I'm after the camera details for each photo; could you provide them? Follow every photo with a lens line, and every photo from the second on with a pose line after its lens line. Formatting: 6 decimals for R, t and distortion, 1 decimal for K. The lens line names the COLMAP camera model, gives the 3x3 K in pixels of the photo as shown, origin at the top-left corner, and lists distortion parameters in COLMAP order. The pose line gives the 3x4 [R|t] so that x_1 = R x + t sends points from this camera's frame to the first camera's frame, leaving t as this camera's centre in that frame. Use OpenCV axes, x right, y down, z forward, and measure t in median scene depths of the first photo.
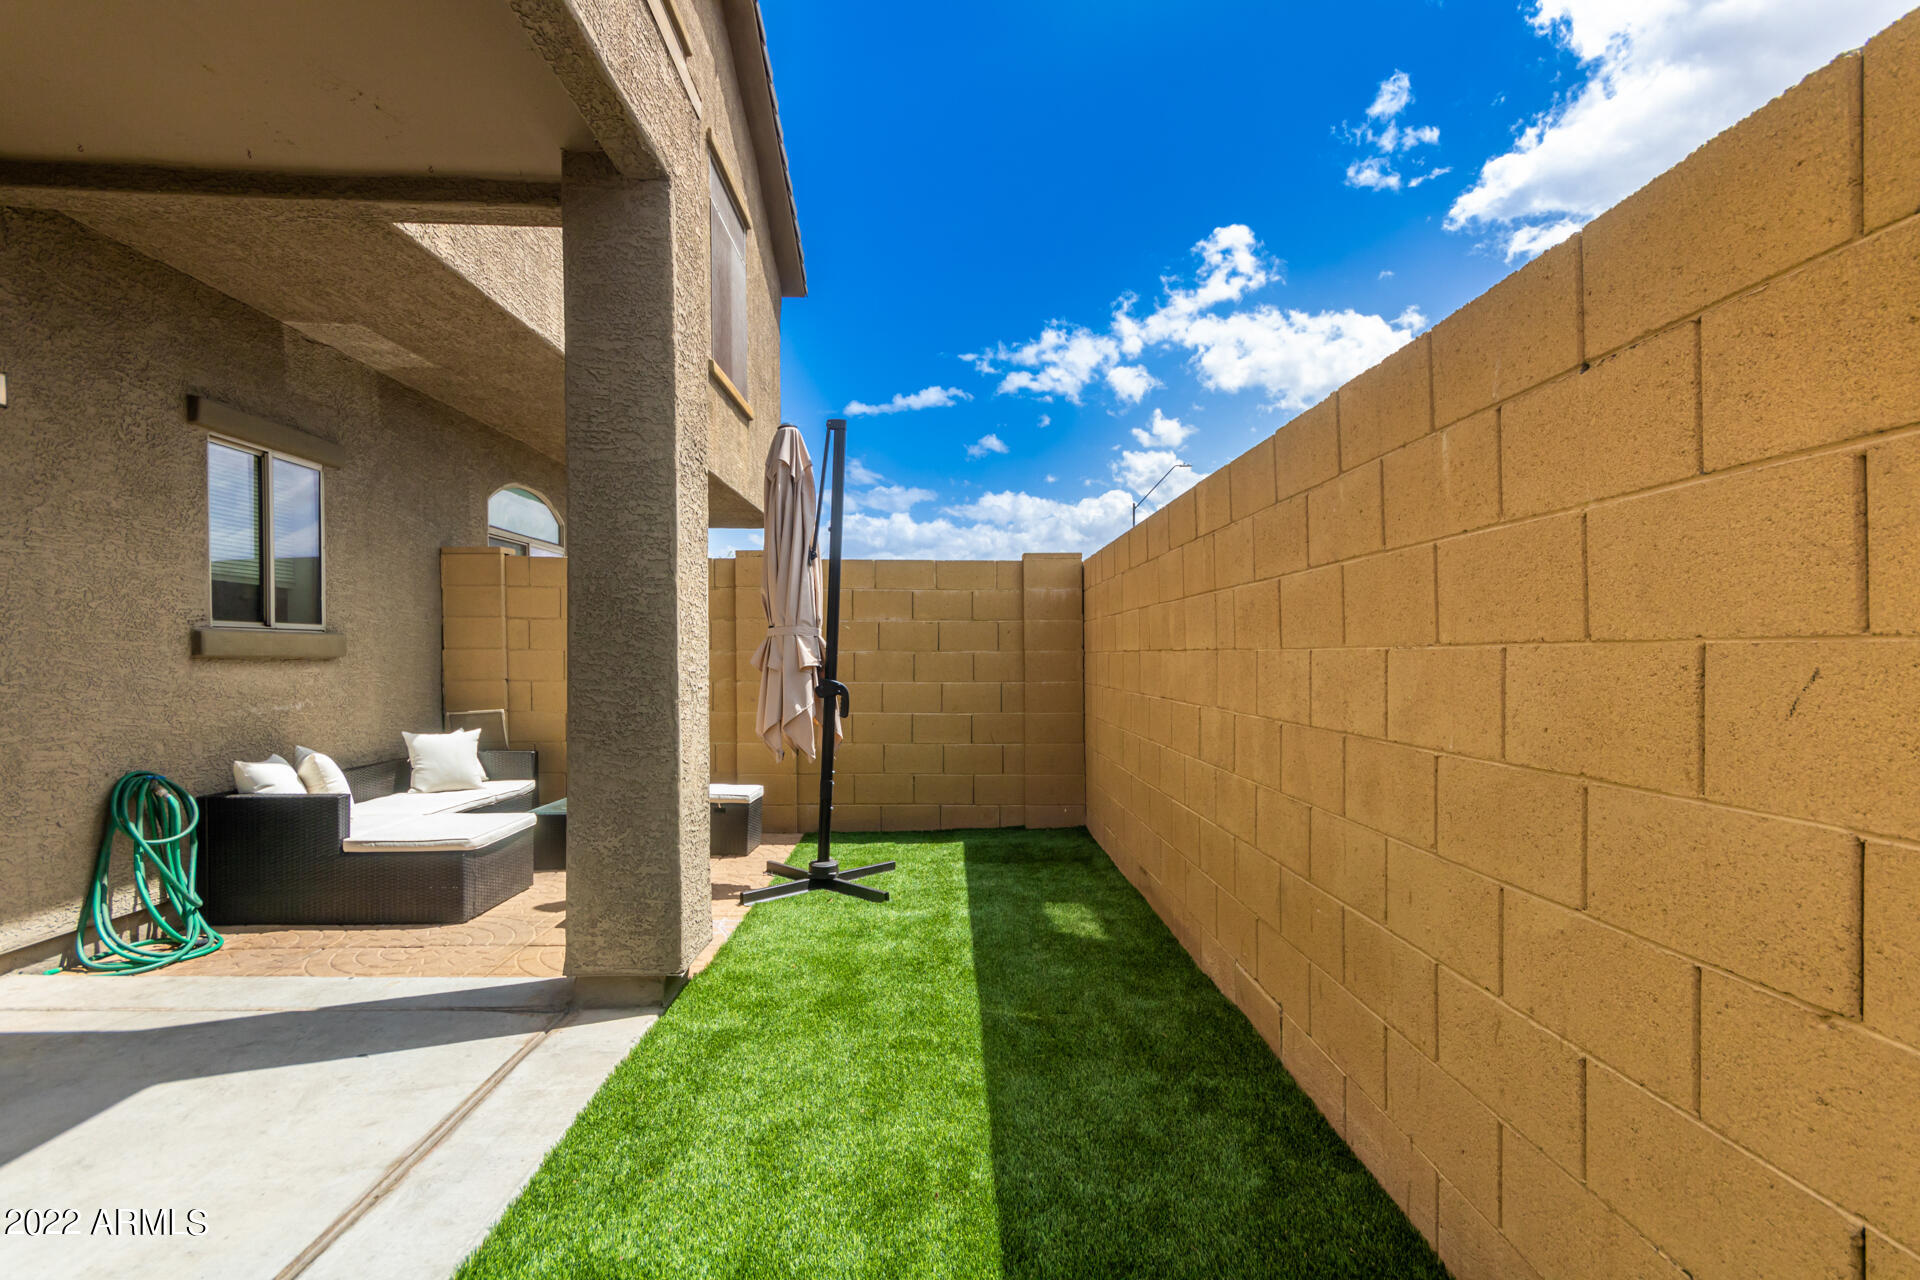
lens RADIAL K [[900.0, 0, 971.3], [0, 900.0, 664.9], [0, 0, 1]] dist [0.005638, 0.000411]
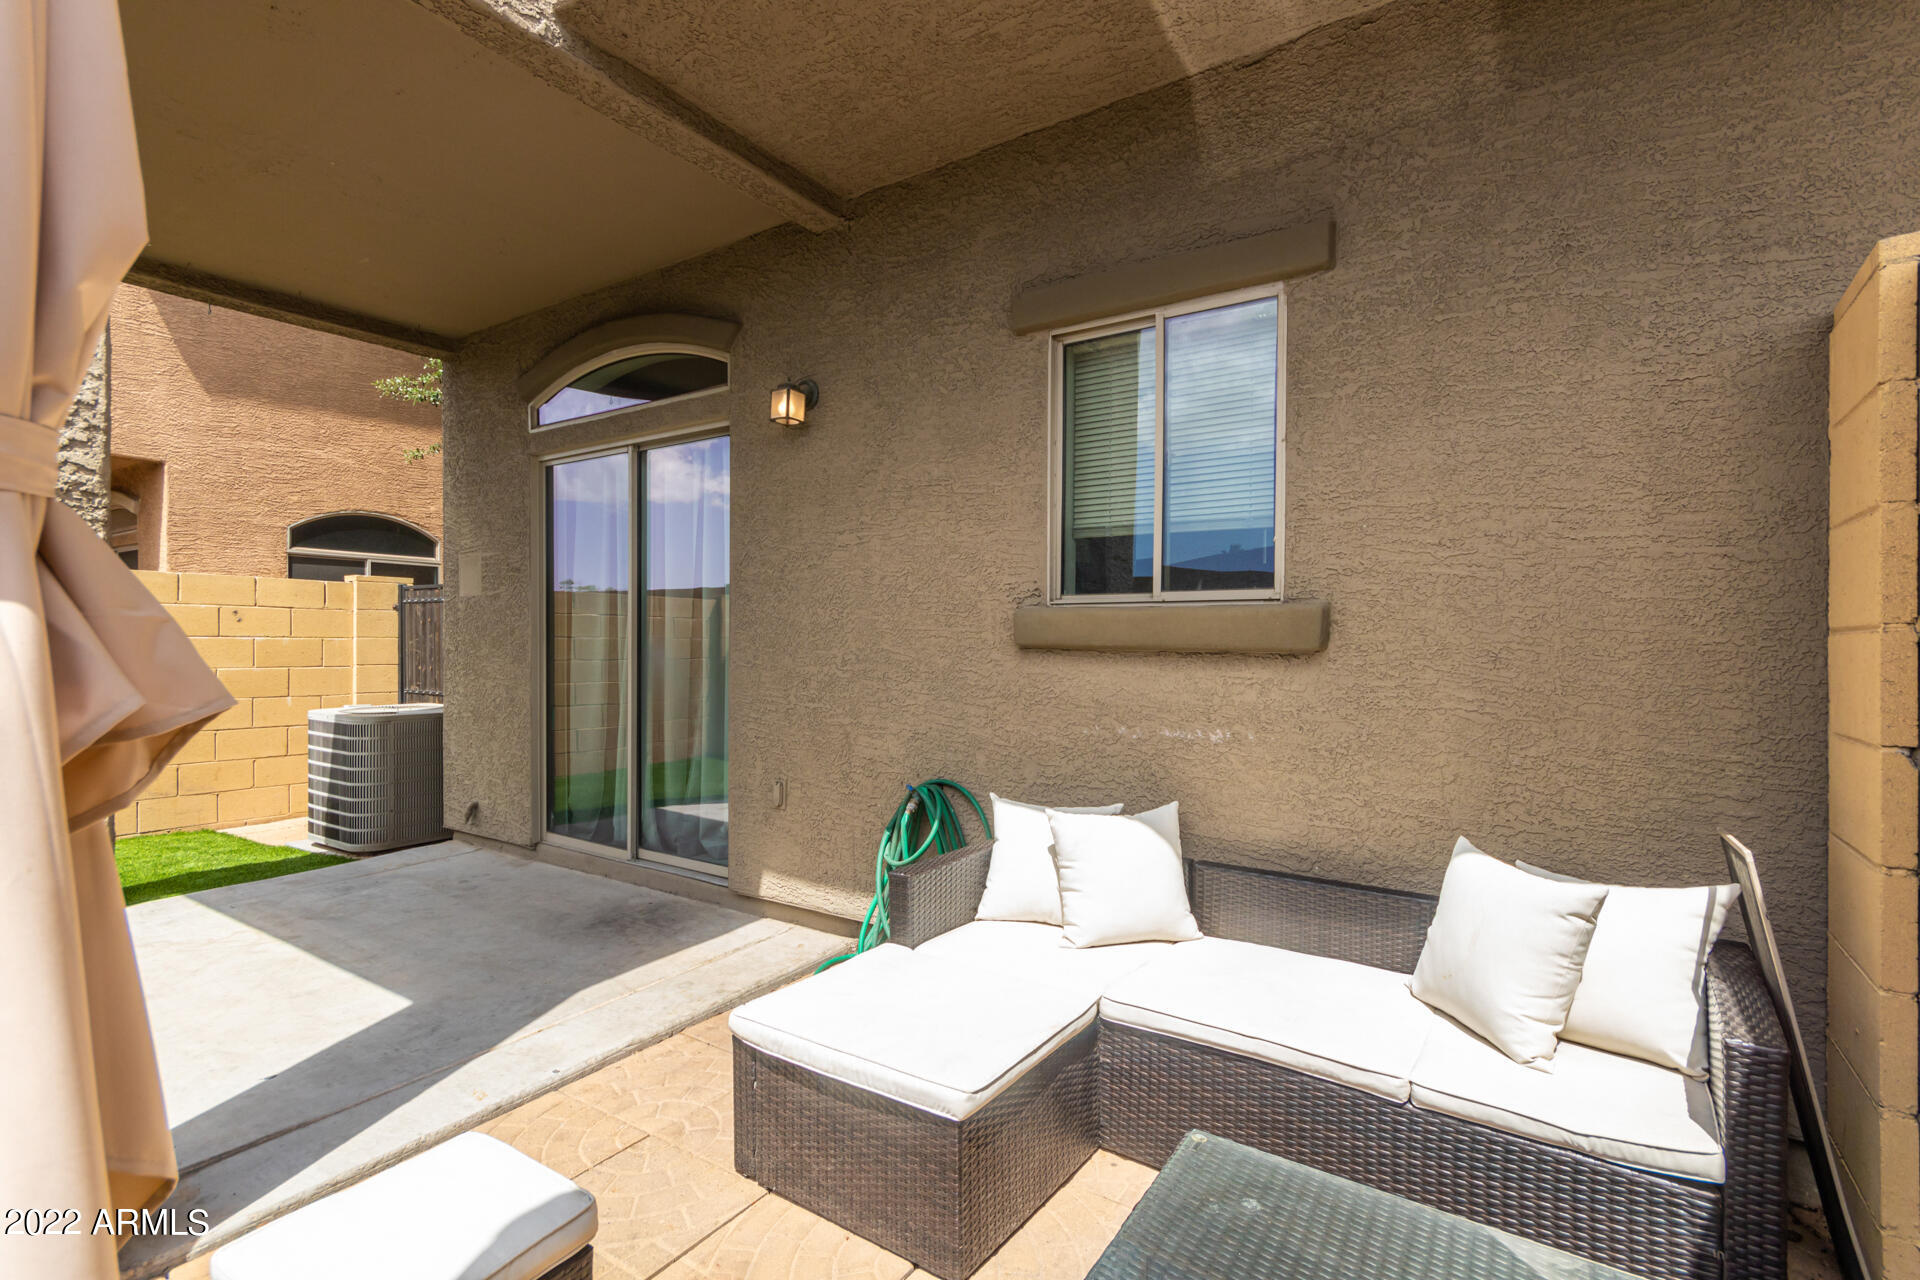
lens RADIAL K [[897.3, 0, 958.7], [0, 897.3, 652.0], [0, 0, 1]] dist [0.003053, 0.000841]
pose [[-0.585322, 0.007661, -0.810765, -0.267249], [-0.015030, 0.999681, 0.020297, -0.021676], [0.810662, 0.024066, -0.585020, 1.636550]]
